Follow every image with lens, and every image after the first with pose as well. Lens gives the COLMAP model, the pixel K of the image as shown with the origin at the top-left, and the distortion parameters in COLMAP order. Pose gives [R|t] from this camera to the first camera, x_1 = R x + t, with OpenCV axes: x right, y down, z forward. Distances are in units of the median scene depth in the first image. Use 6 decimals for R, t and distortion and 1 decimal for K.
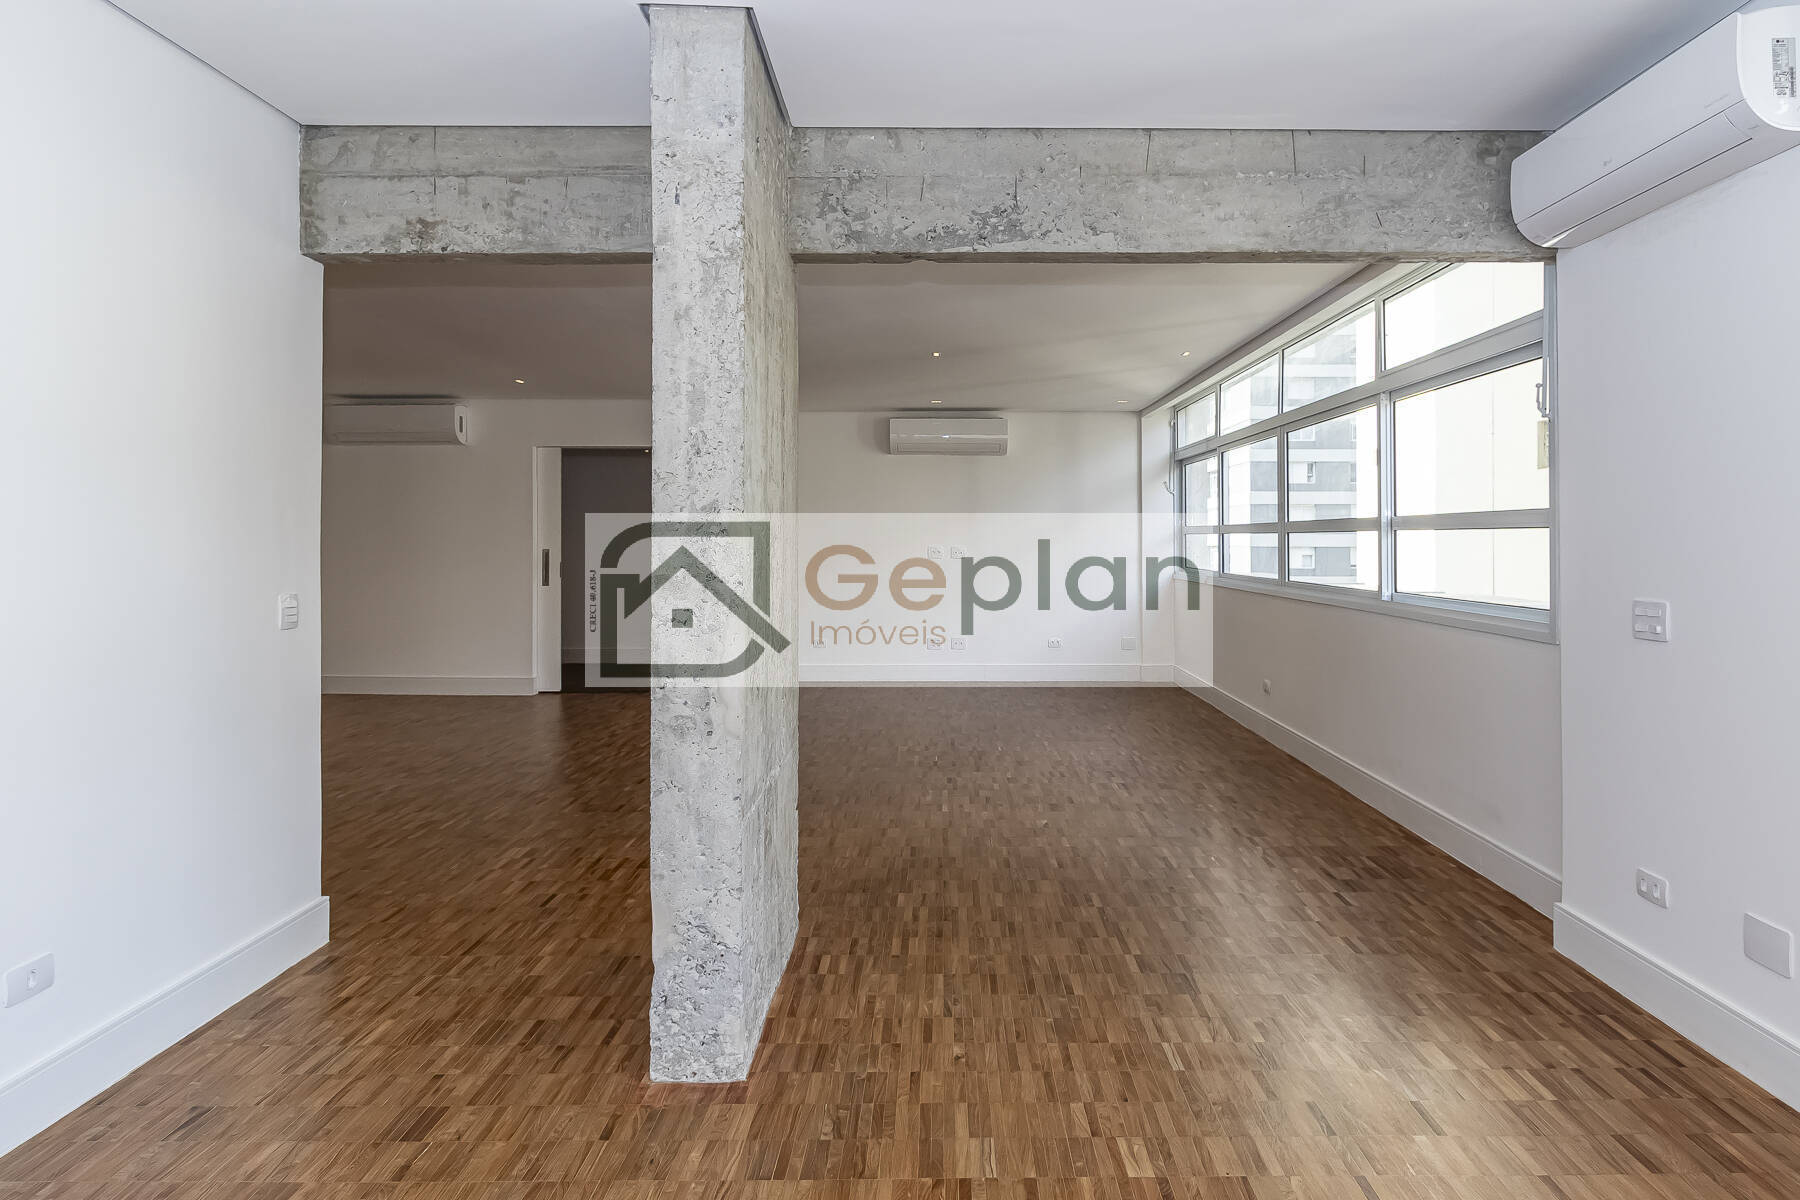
lens RADIAL K [[903.0, 0, 966.9], [0, 903.0, 539.1], [0, 0, 1]] dist [0.001206, -0.002702]
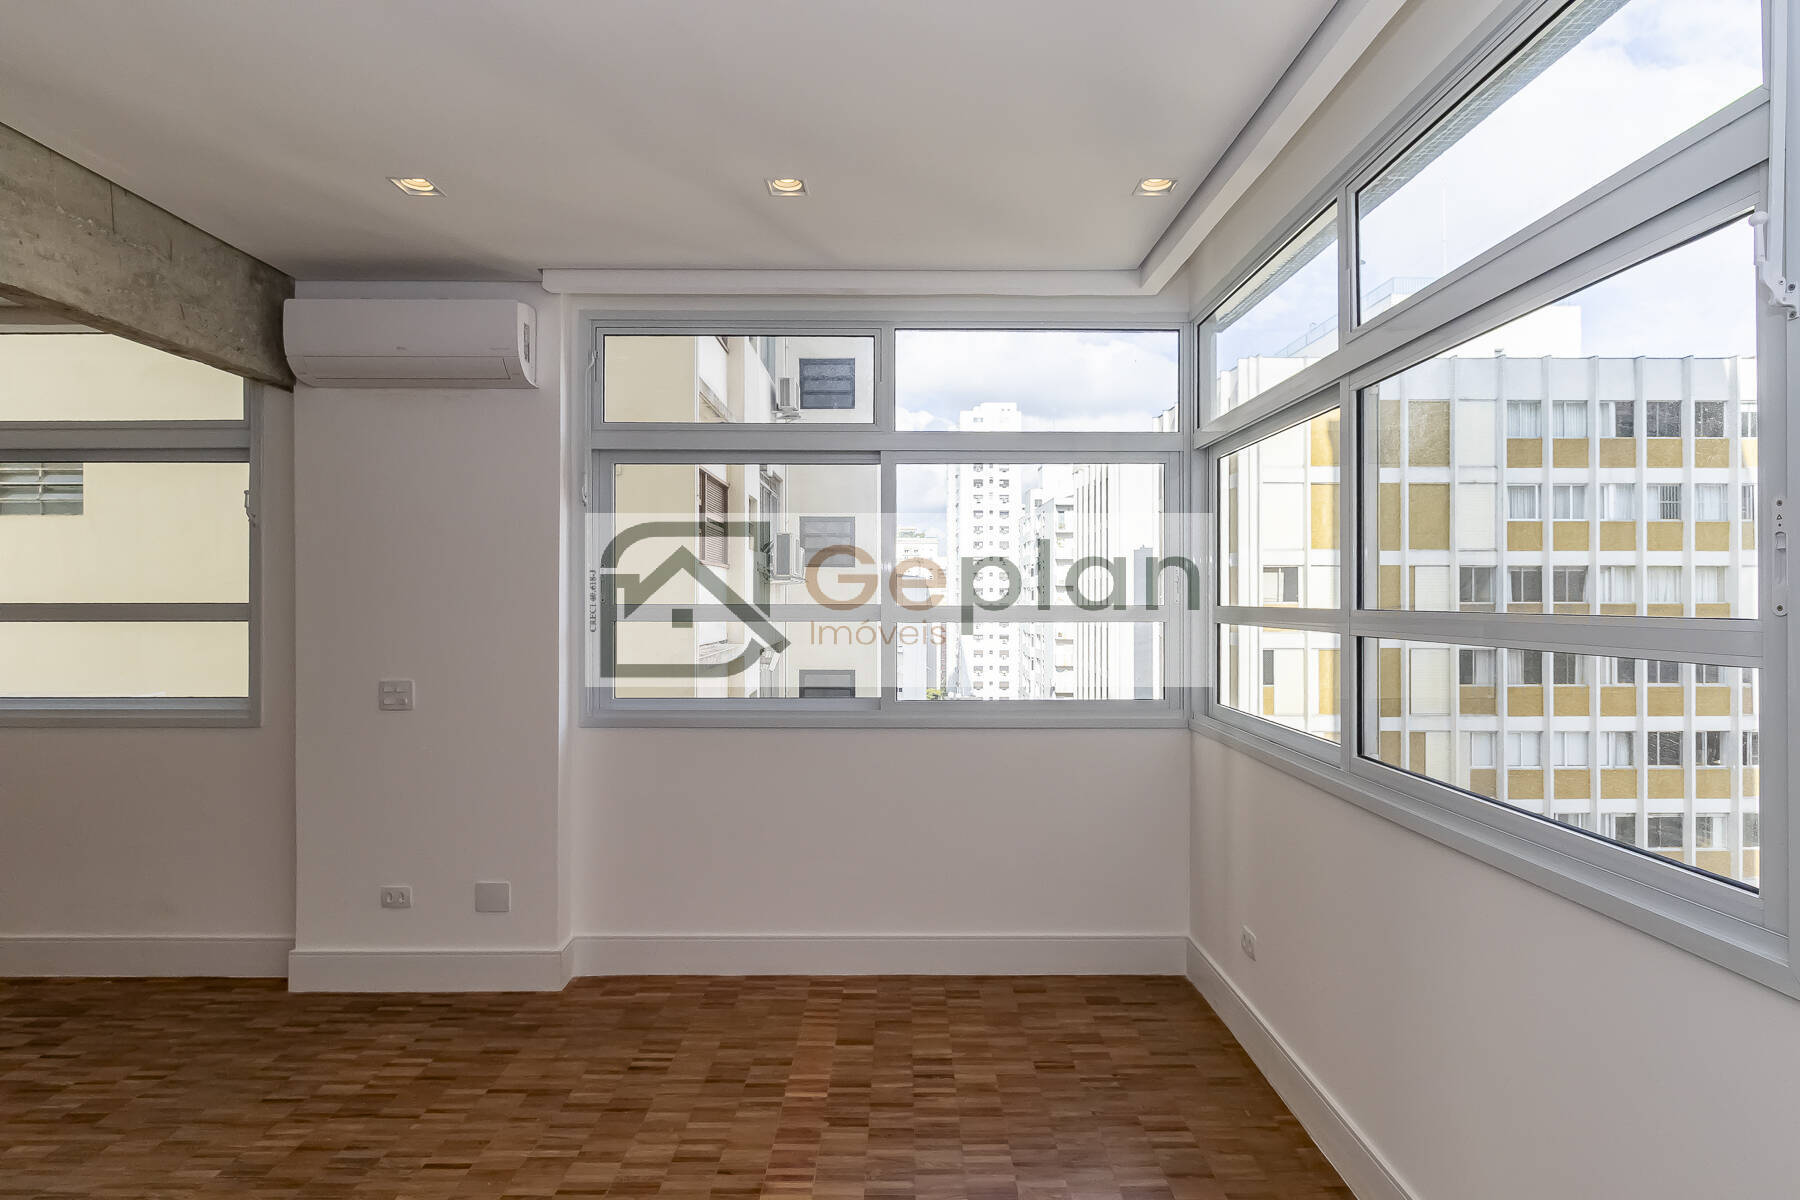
lens RADIAL K [[903.0, 0, 903.0], [0, 903.0, 600.4], [0, 0, 1]] dist [0.001206, -0.002702]
pose [[0.038415, 0.002490, 0.999259, -0.556795], [0.002251, 0.999994, -0.002578, -0.044241], [-0.999259, 0.002348, 0.038409, 0.215804]]
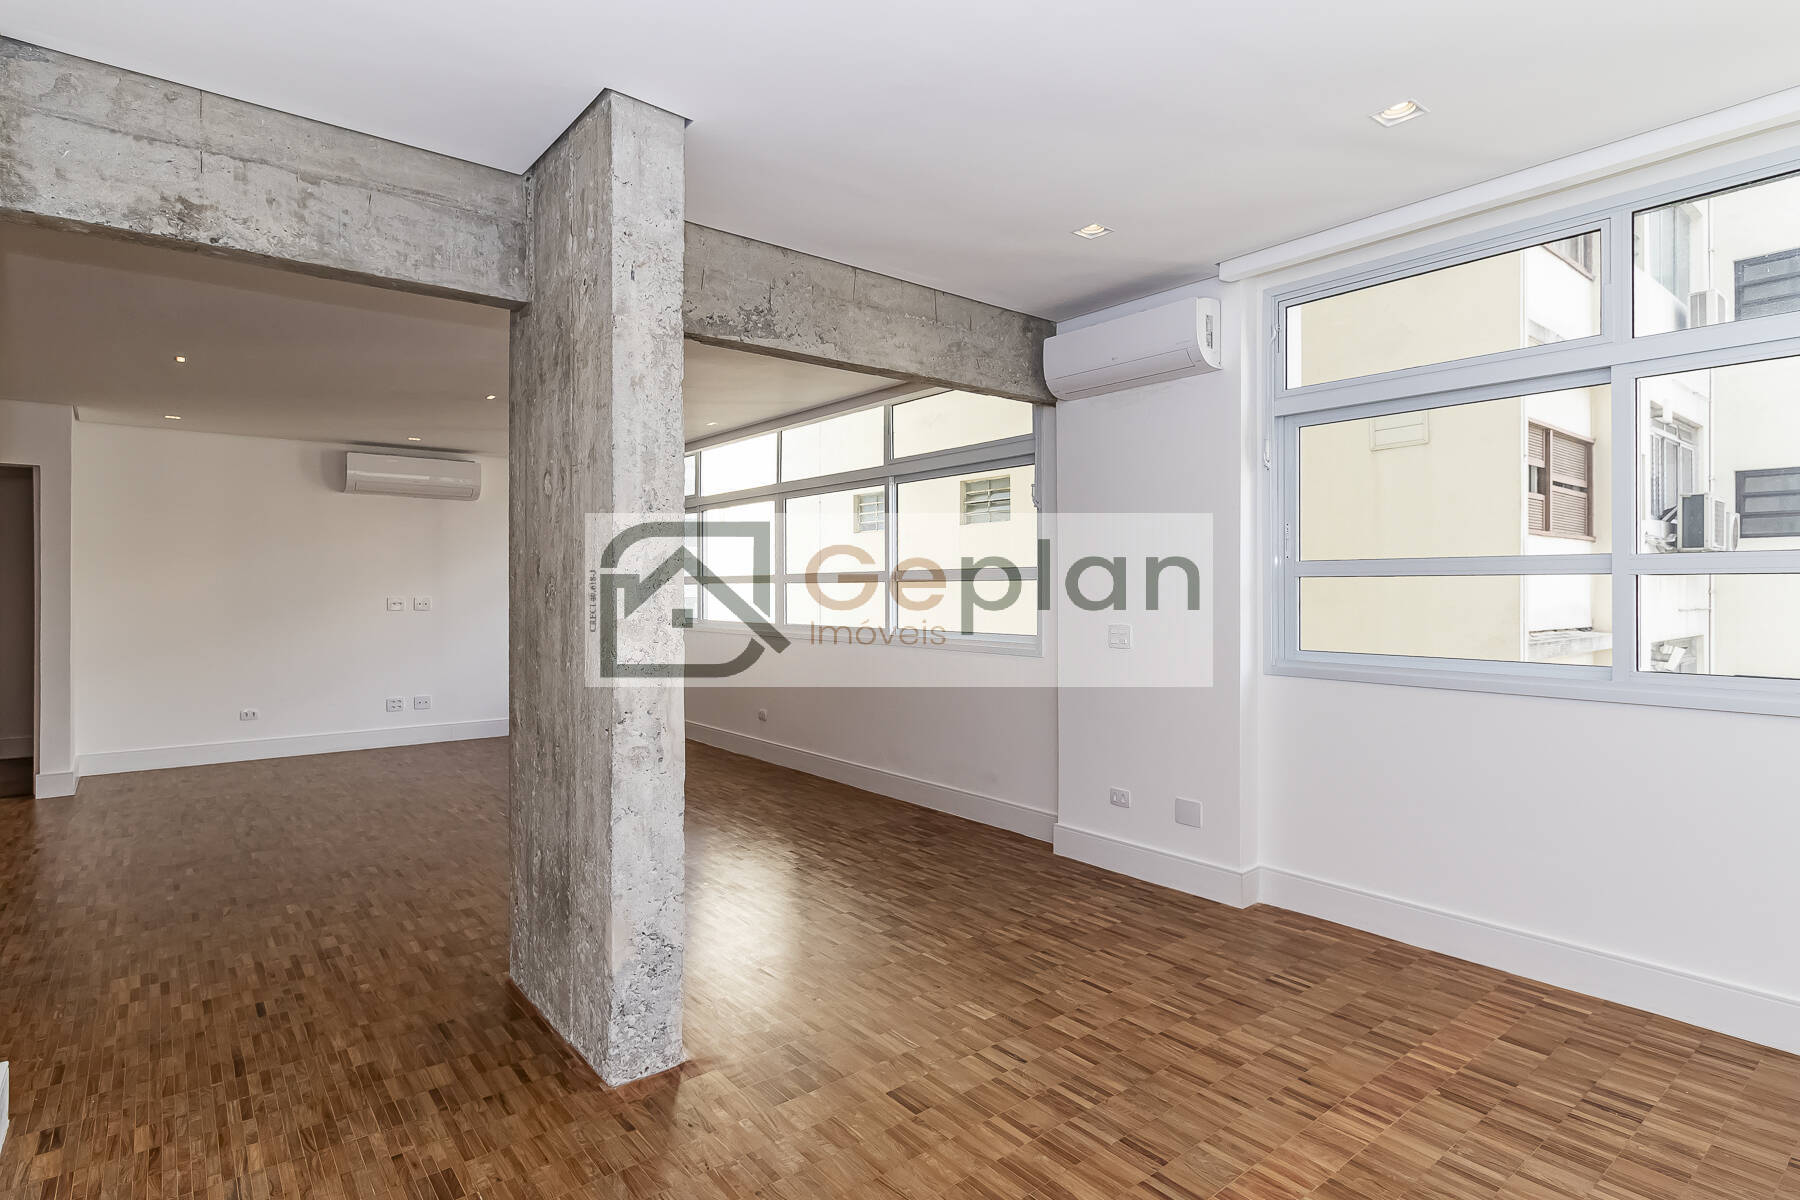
lens RADIAL K [[879.7, 0, 909.6], [0, 879.7, 593.4], [0, 0, 1]] dist [0.000730, -0.002494]
pose [[0.789591, -0.004483, 0.613617, -0.557268], [0.002003, 0.999987, 0.004728, 0.003490], [-0.613630, -0.002504, 0.789590, -0.038601]]
